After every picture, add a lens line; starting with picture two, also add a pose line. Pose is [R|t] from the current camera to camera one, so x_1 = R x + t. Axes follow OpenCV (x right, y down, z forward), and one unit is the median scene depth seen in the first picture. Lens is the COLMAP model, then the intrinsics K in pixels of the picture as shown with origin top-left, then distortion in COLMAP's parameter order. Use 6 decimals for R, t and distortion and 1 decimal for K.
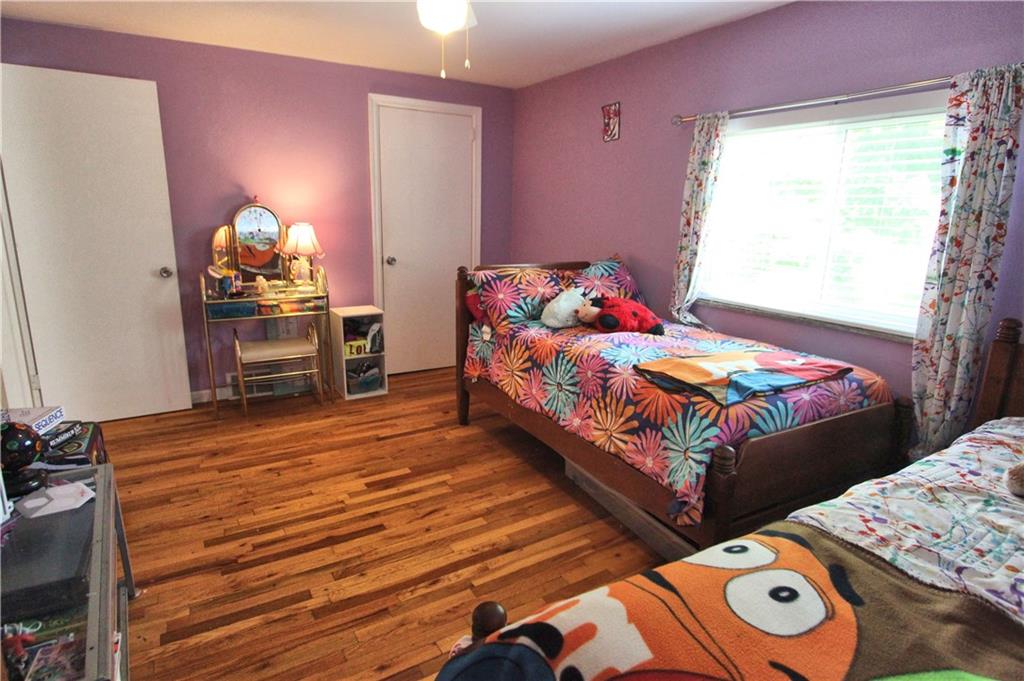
lens RADIAL K [[561.5, 0, 507.6], [0, 561.5, 340.3], [0, 0, 1]] dist [-0.005972, -0.000472]
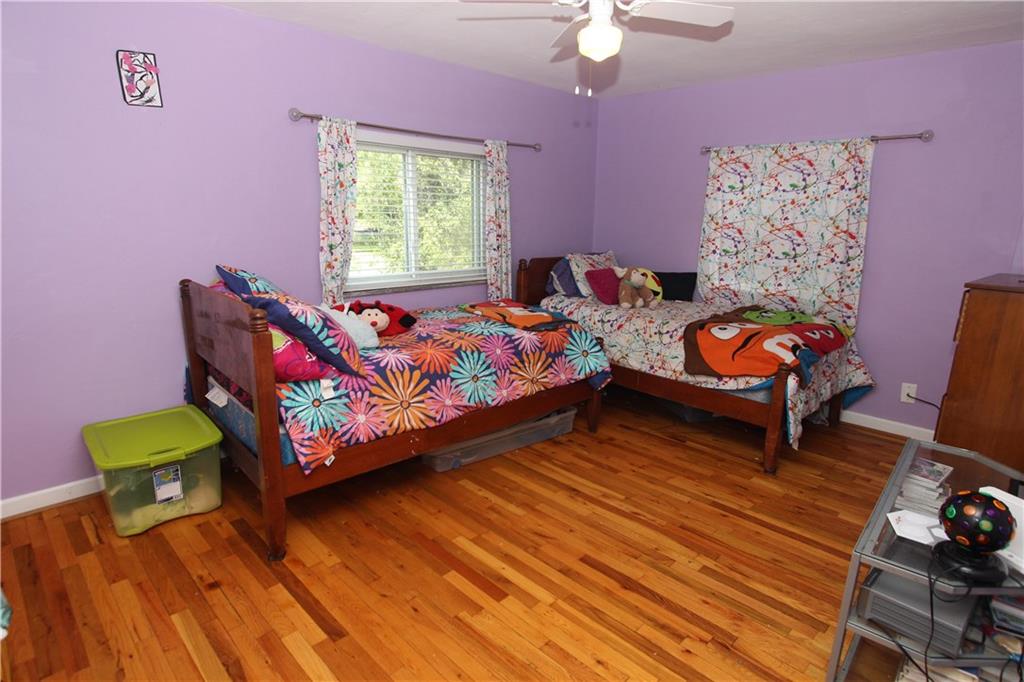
lens RADIAL K [[561.5, 0, 507.2], [0, 561.5, 342.7], [0, 0, 1]] dist [-0.005972, -0.000472]
pose [[-0.240529, -0.246453, 0.938833, -0.994309], [0.193142, 0.935734, 0.295122, -0.311595], [-0.951232, 0.252314, -0.177471, 1.206070]]
